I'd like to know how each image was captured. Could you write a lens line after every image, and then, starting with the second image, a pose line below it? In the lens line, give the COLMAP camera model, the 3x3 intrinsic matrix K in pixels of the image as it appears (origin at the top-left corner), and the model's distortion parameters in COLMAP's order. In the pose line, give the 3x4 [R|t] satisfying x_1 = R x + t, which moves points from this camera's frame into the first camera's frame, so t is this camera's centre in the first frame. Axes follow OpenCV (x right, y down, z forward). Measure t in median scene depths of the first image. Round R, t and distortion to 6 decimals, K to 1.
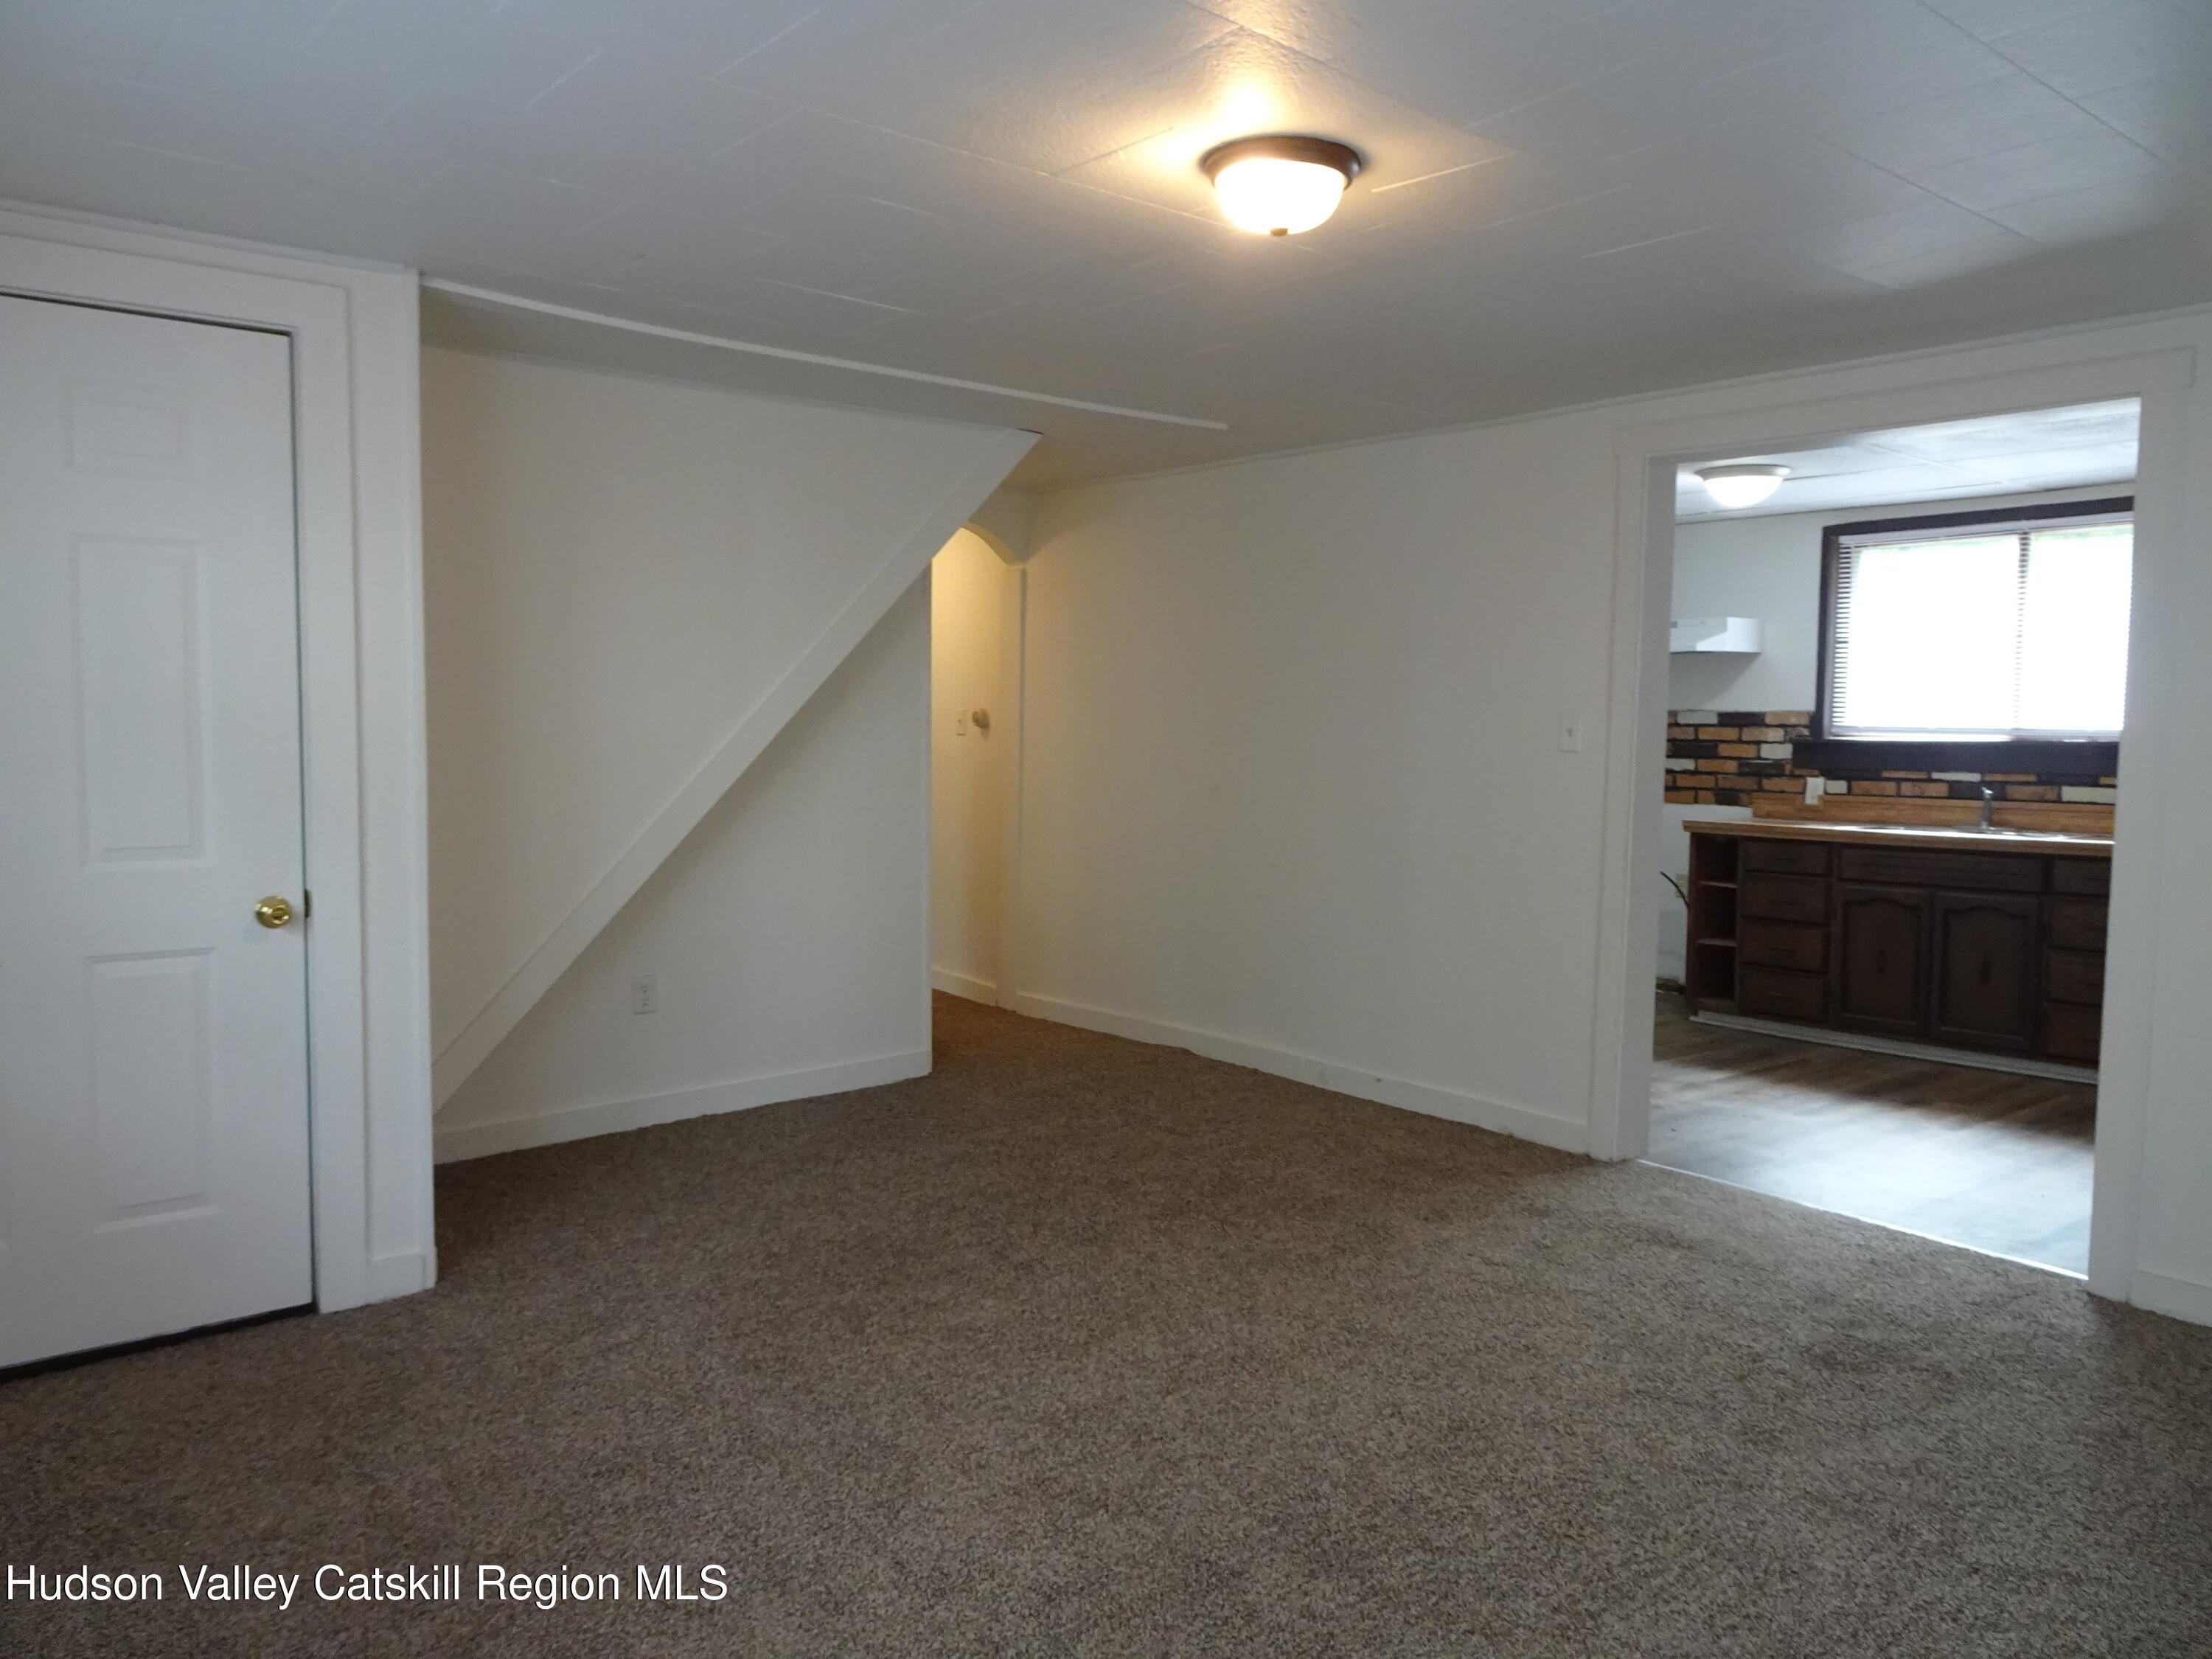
lens RADIAL K [[1595.2, 0, 1118.9], [0, 1595.2, 825.3], [0, 0, 1]] dist [-0.000941, 0.016290]
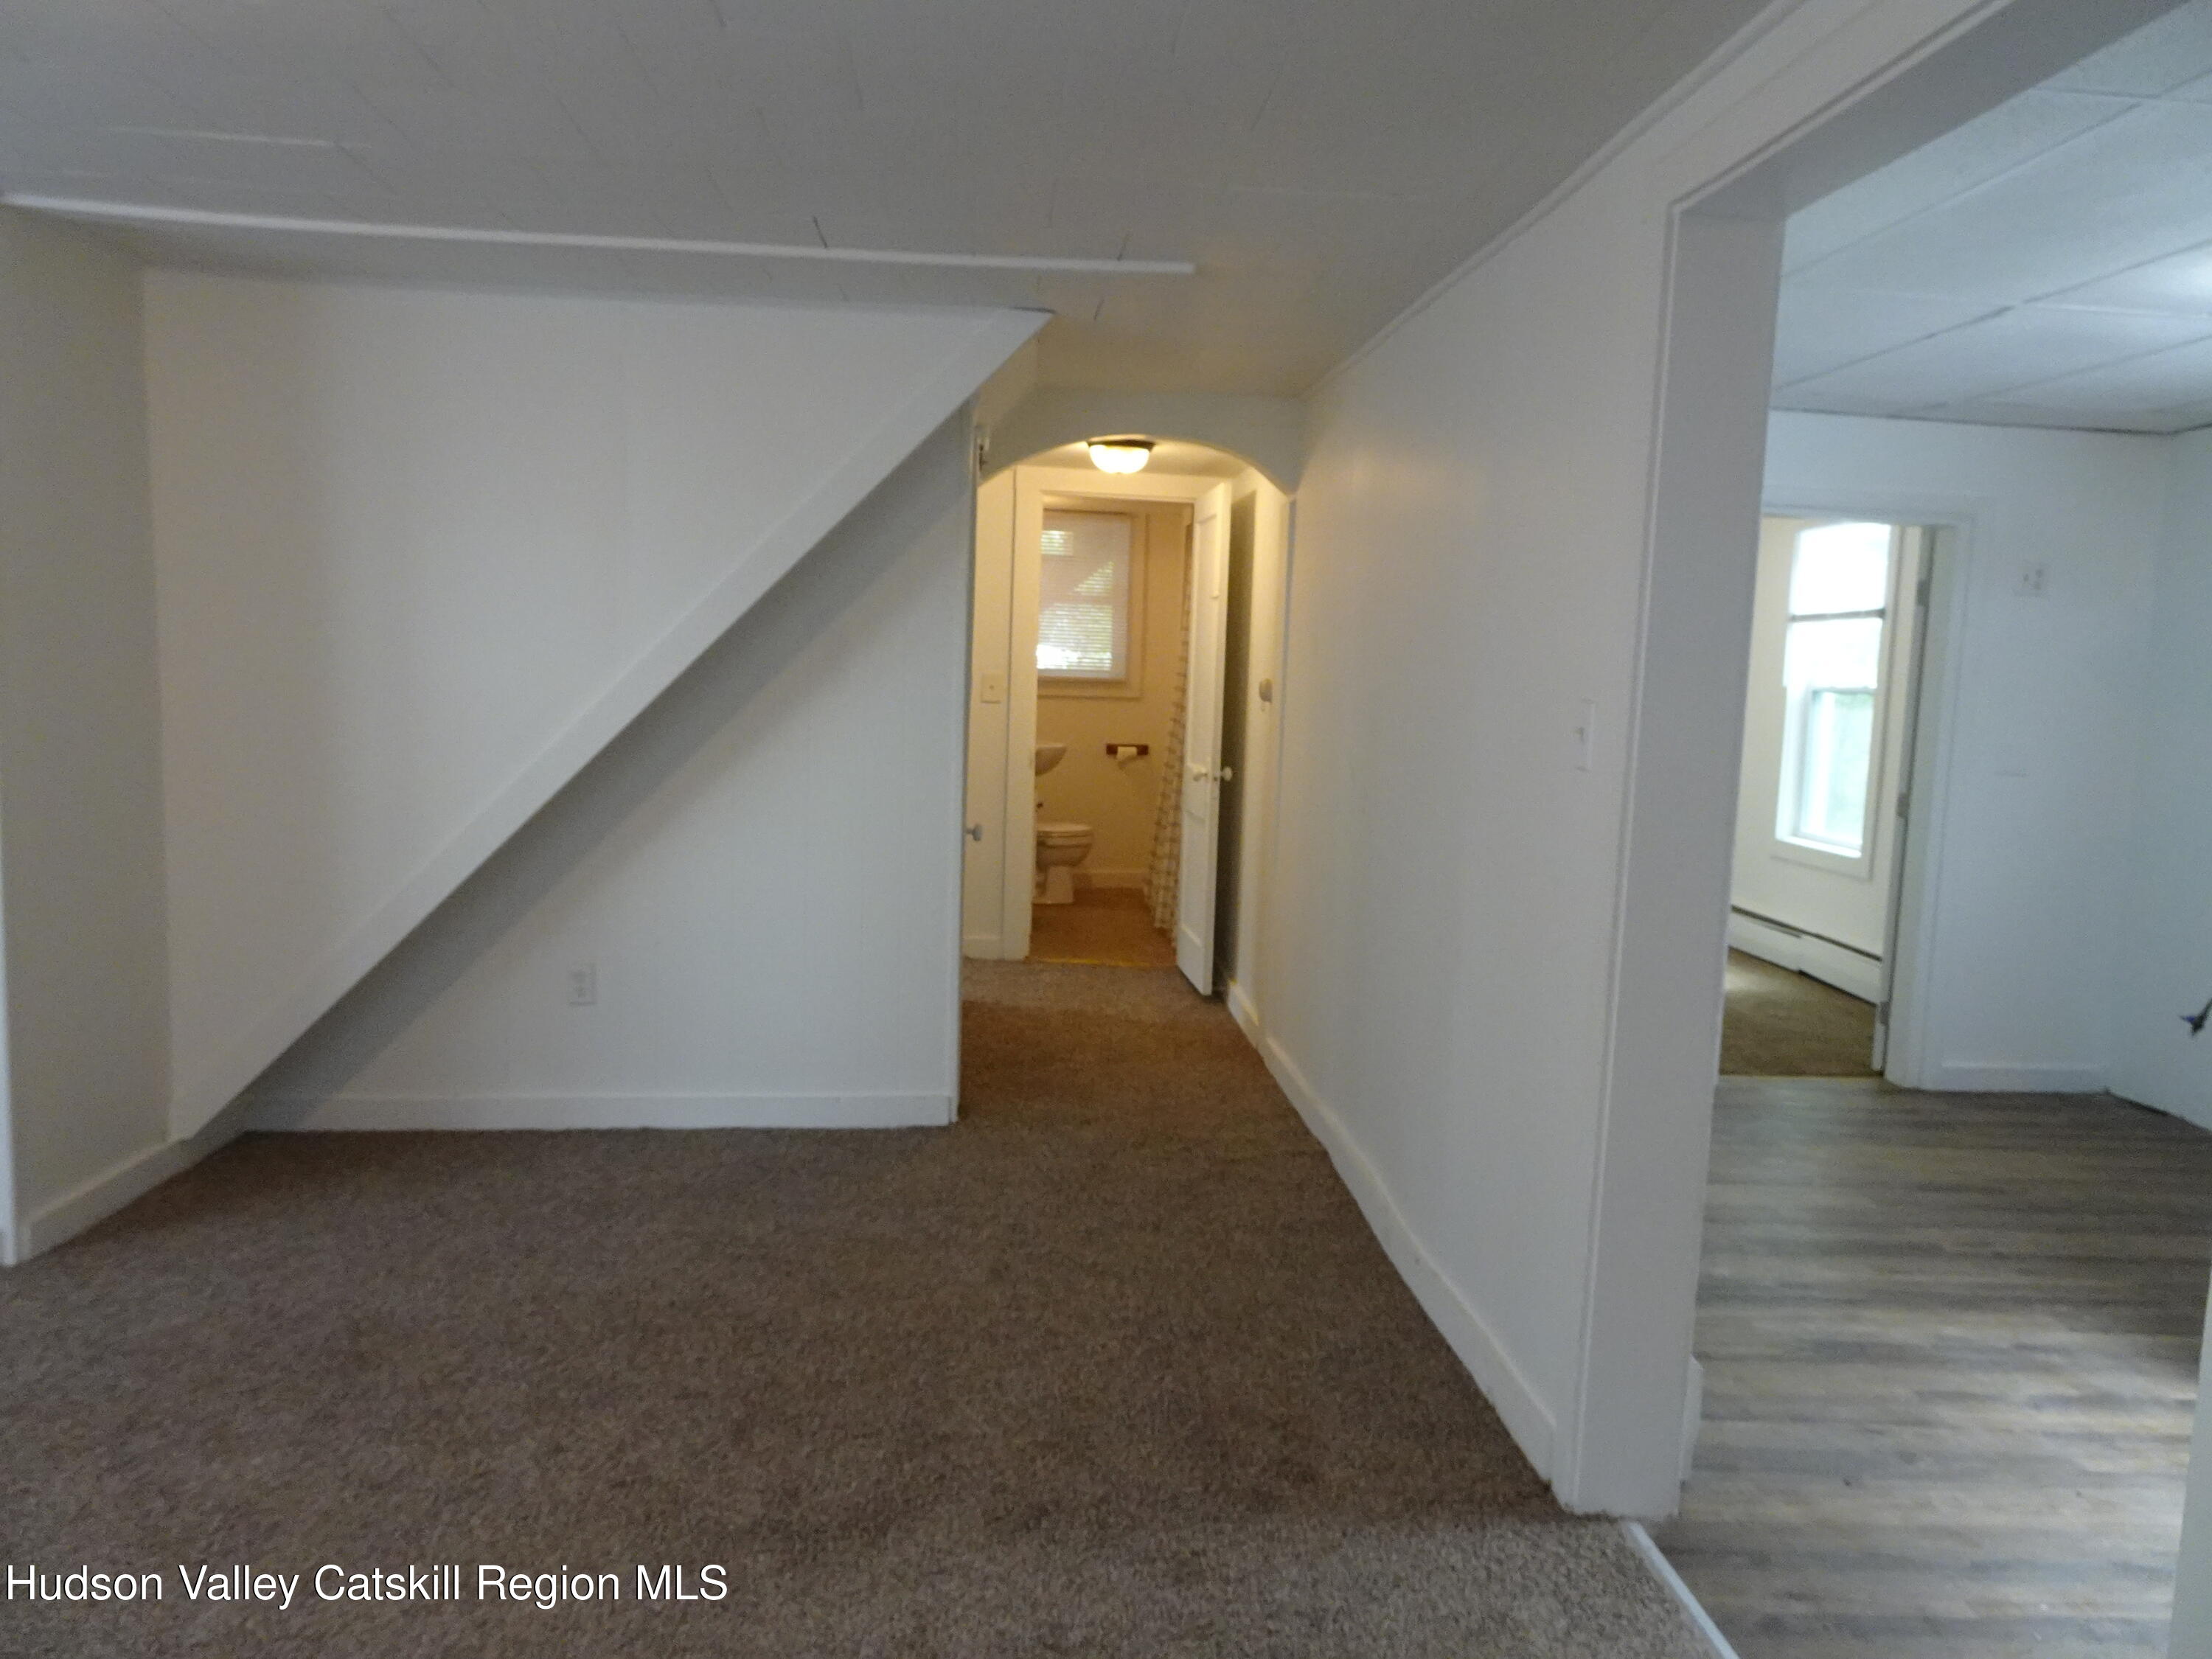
lens RADIAL K [[1595.2, 0, 1104.7], [0, 1595.2, 820.7], [0, 0, 1]] dist [-0.000941, 0.016290]
pose [[0.809648, 0.070762, -0.582635, 0.330316], [-0.061350, 0.997471, 0.035891, -0.026225], [0.583701, 0.006685, 0.811941, 0.310143]]
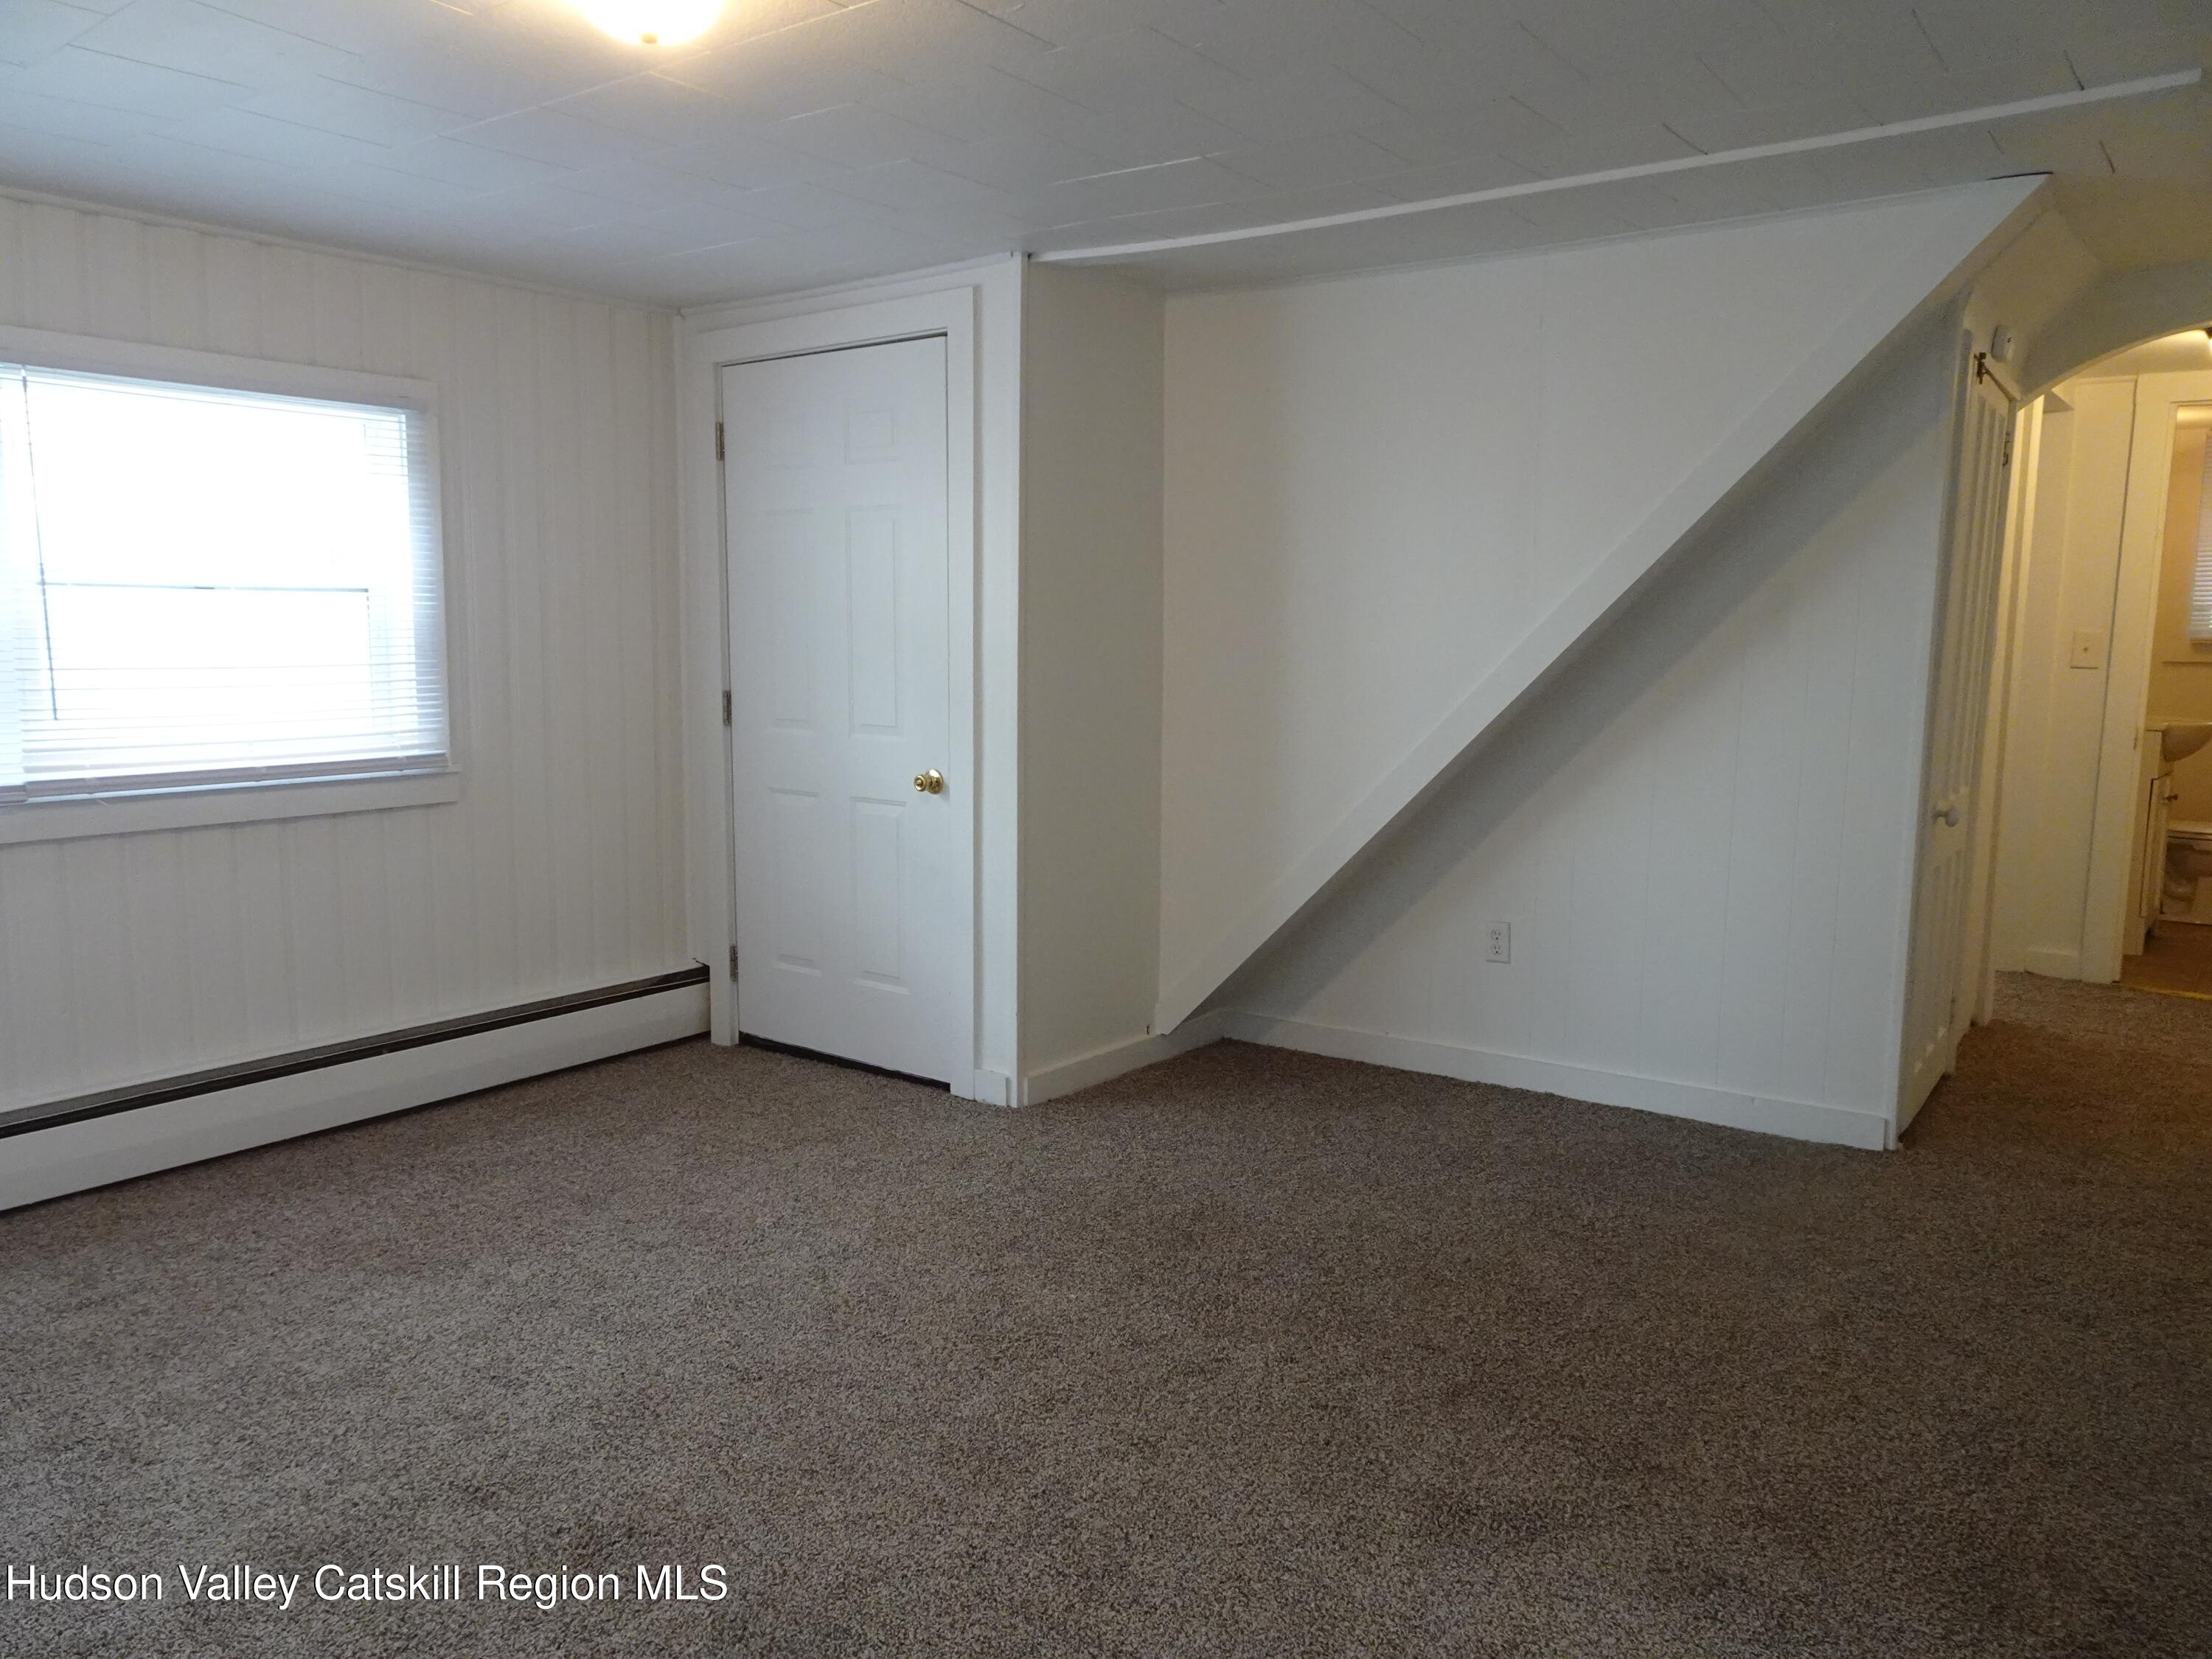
lens RADIAL K [[1595.2, 0, 1117.7], [0, 1595.2, 821.1], [0, 0, 1]] dist [-0.000941, 0.016290]
pose [[0.230544, 0.112996, -0.966479, 0.378411], [-0.074322, 0.992378, 0.098296, -0.026260], [0.970219, 0.049169, 0.237185, 0.401383]]
